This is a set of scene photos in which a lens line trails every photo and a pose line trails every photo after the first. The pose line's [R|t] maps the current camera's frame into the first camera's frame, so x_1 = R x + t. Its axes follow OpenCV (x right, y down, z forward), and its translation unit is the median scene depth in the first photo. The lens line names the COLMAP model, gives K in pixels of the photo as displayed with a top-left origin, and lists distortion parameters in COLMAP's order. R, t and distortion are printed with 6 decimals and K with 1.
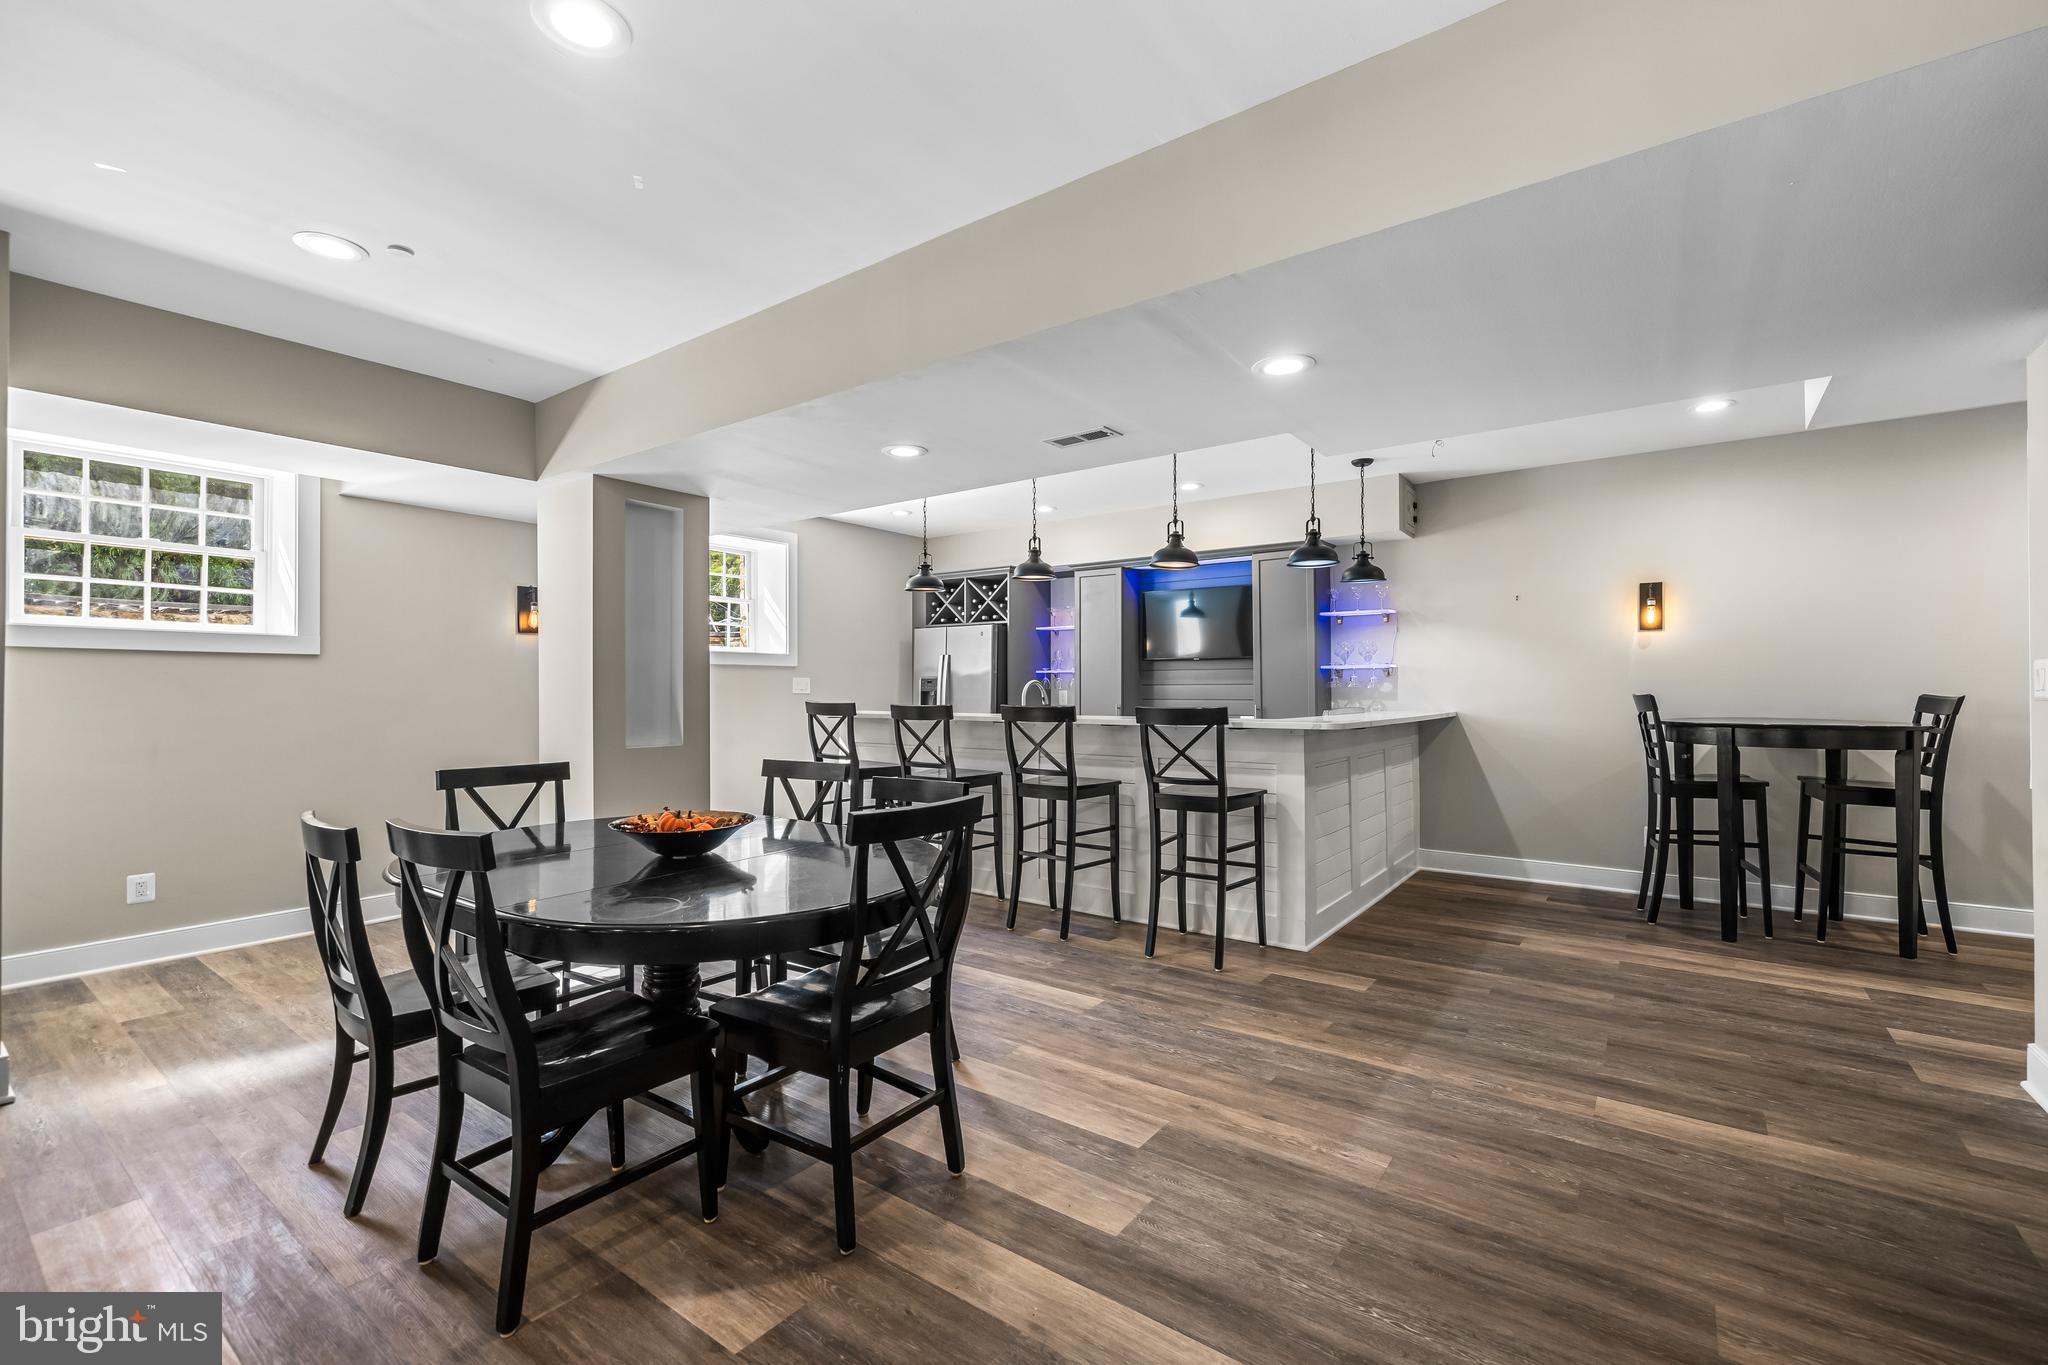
lens RADIAL K [[873.8, 0, 1031.7], [0, 873.8, 683.2], [0, 0, 1]] dist [0.003175, -0.000519]
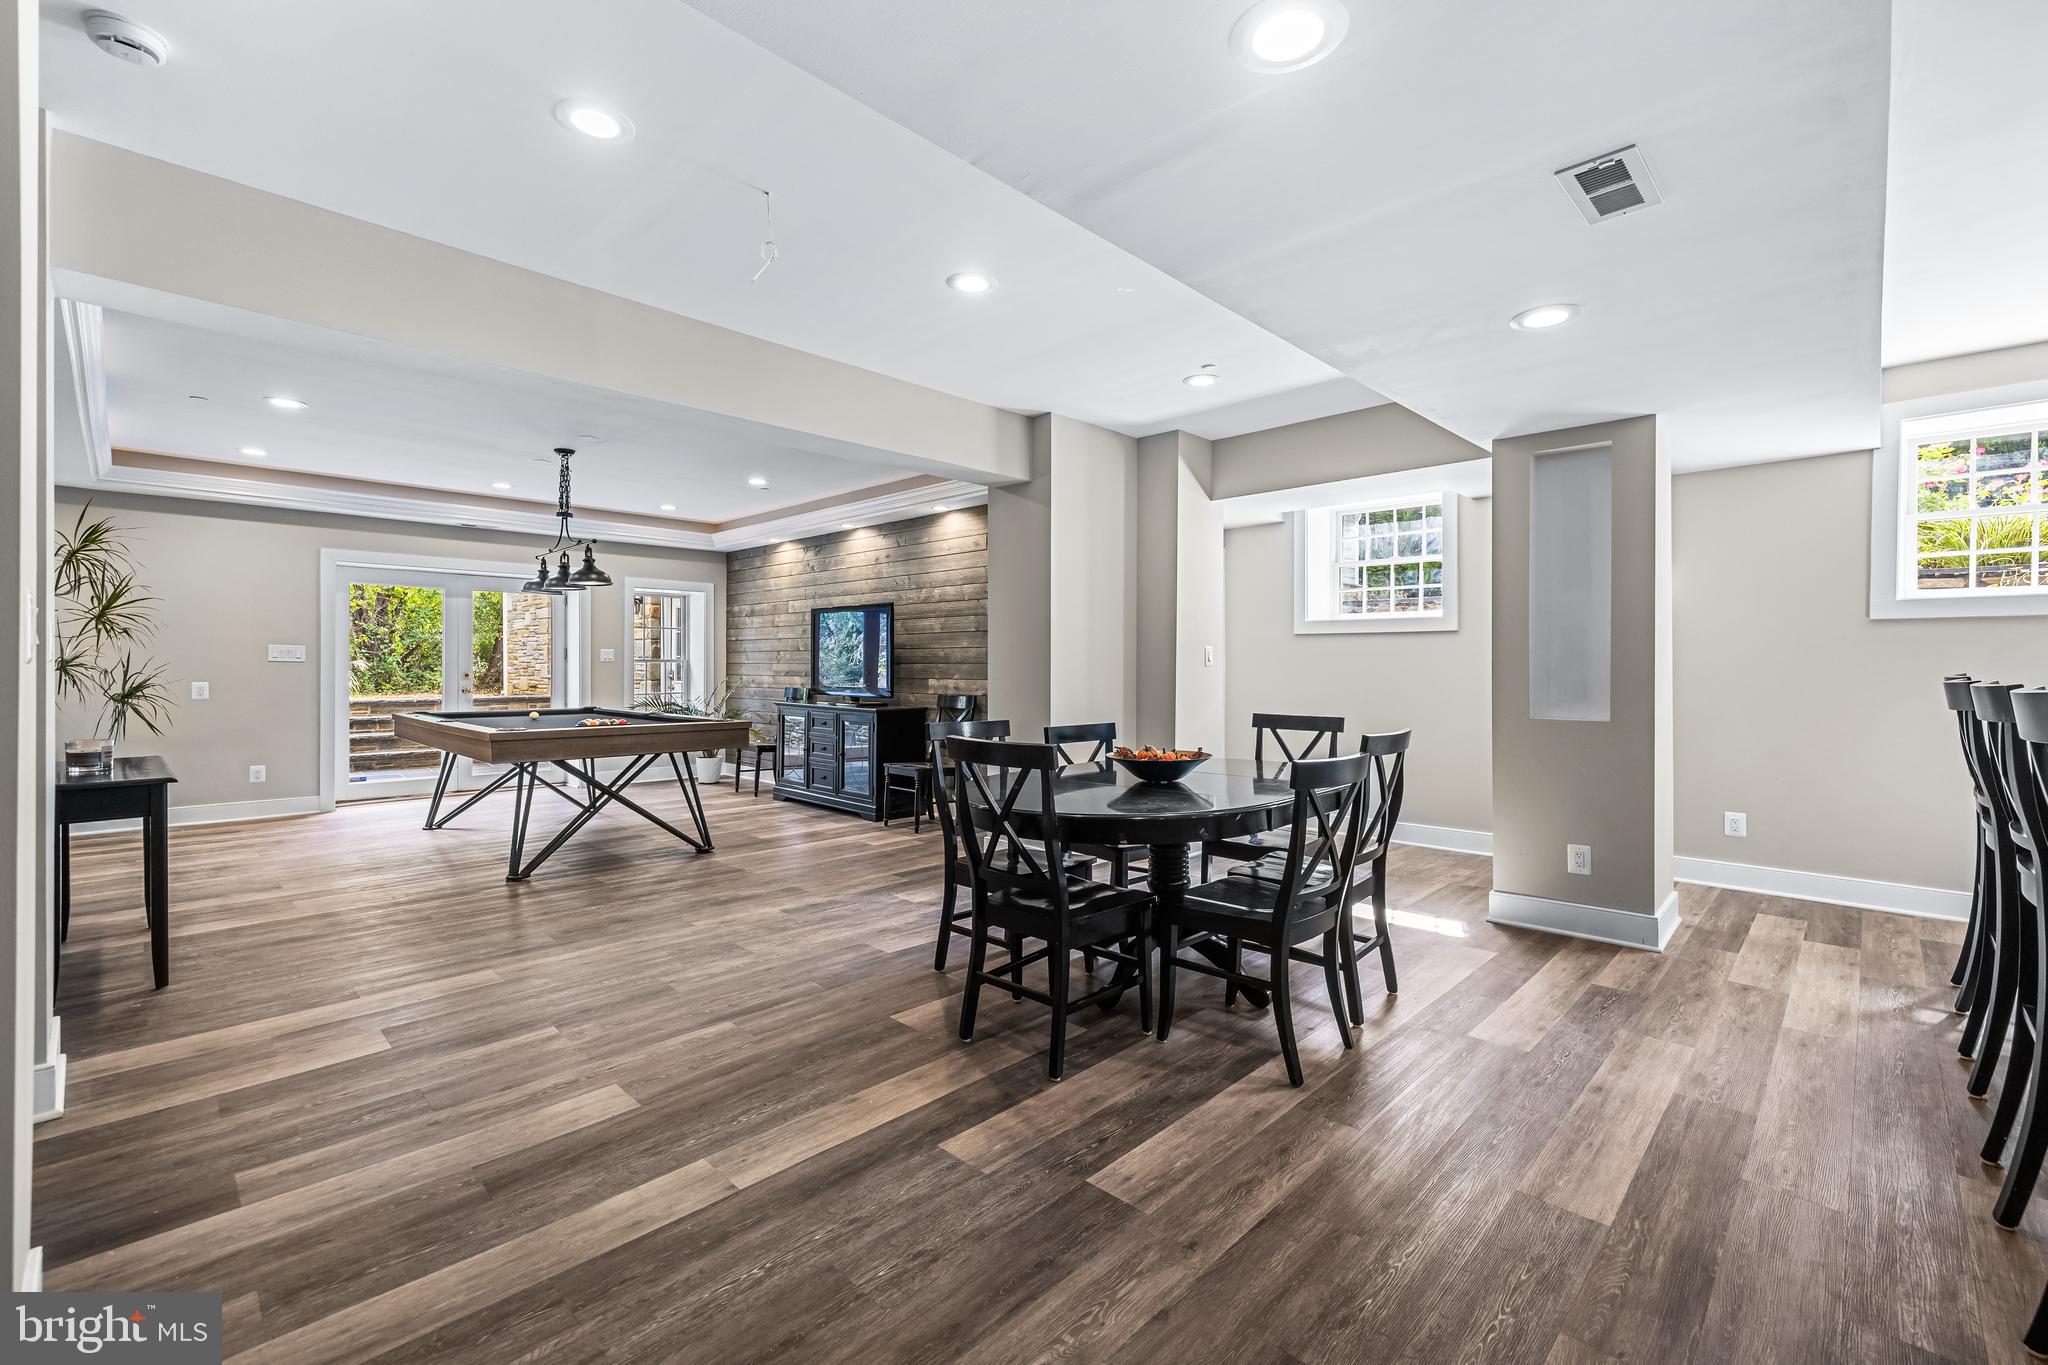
lens RADIAL K [[873.8, 0, 1031.9], [0, 873.8, 672.6], [0, 0, 1]] dist [0.003175, -0.000519]
pose [[-0.141420, 0.010777, -0.989891, 0.776556], [0.008358, 0.999918, 0.009692, 0.016754], [0.989914, -0.006903, -0.141498, 0.850925]]
